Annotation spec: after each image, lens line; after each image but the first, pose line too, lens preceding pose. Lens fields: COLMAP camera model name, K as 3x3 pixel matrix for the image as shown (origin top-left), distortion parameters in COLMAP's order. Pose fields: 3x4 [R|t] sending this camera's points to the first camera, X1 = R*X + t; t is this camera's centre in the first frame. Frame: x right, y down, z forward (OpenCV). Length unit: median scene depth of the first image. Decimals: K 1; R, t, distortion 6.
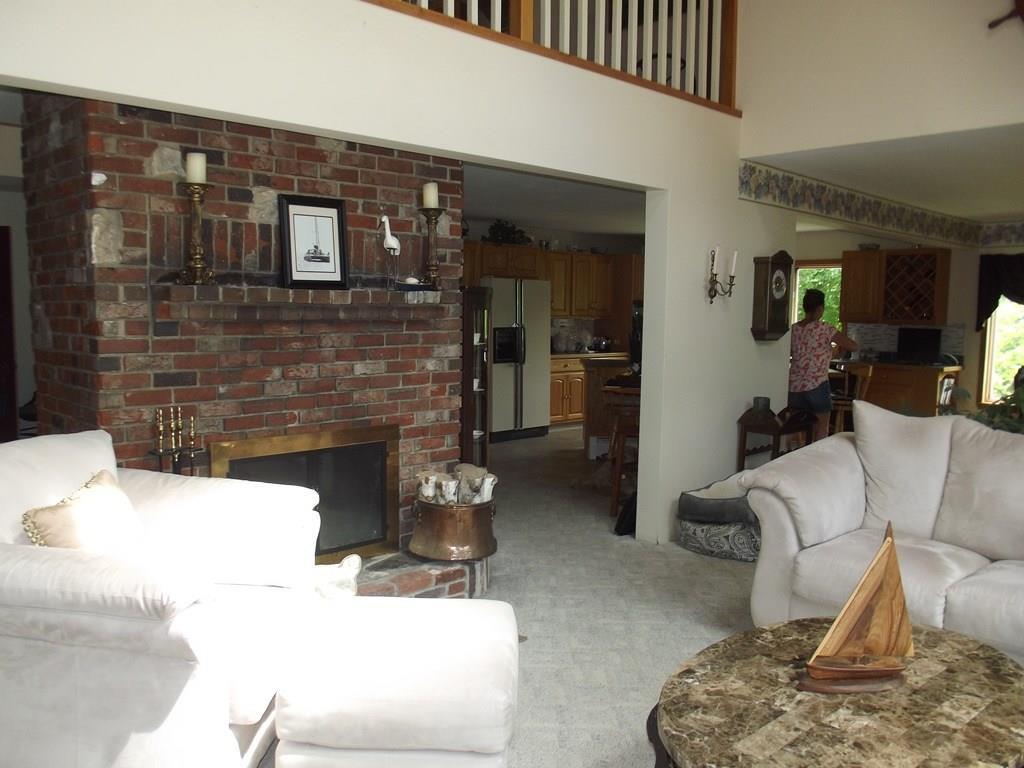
lens RADIAL K [[857.7, 0, 505.8], [0, 857.7, 377.9], [0, 0, 1]] dist [-0.049091, 0.016700]
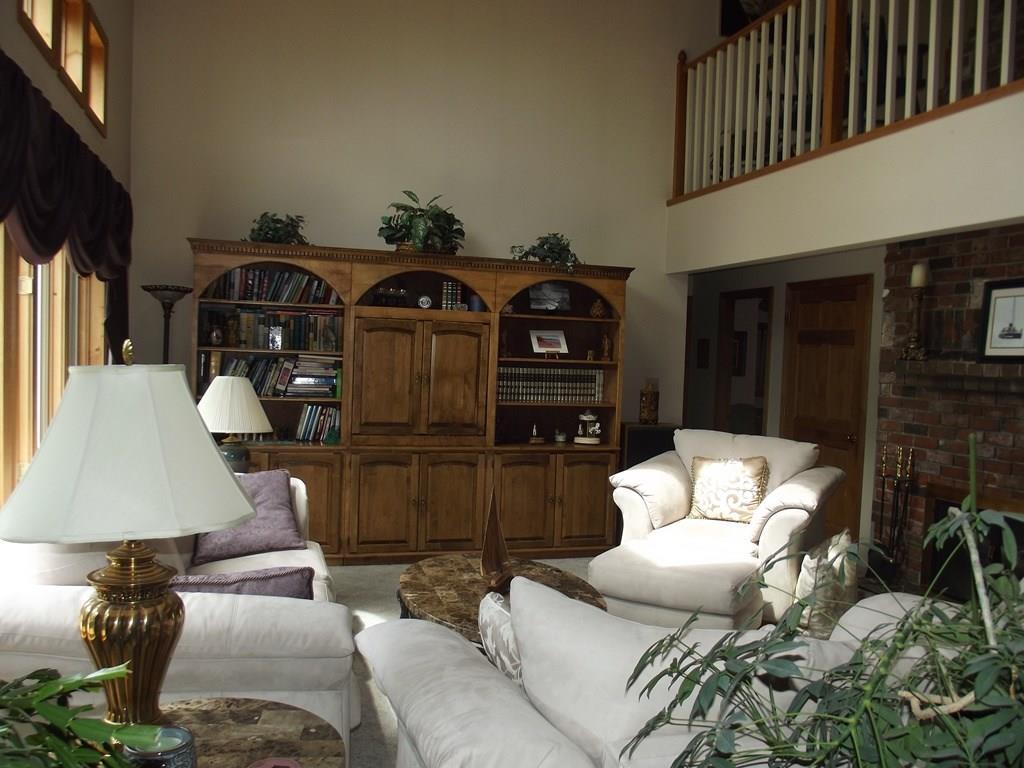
lens RADIAL K [[857.7, 0, 505.2], [0, 857.7, 383.0], [0, 0, 1]] dist [-0.049091, 0.016700]
pose [[-0.466441, -0.002184, -0.884550, 1.066426], [-0.116481, 0.991440, 0.058975, -0.071466], [0.876849, 0.130542, -0.462703, 0.984253]]
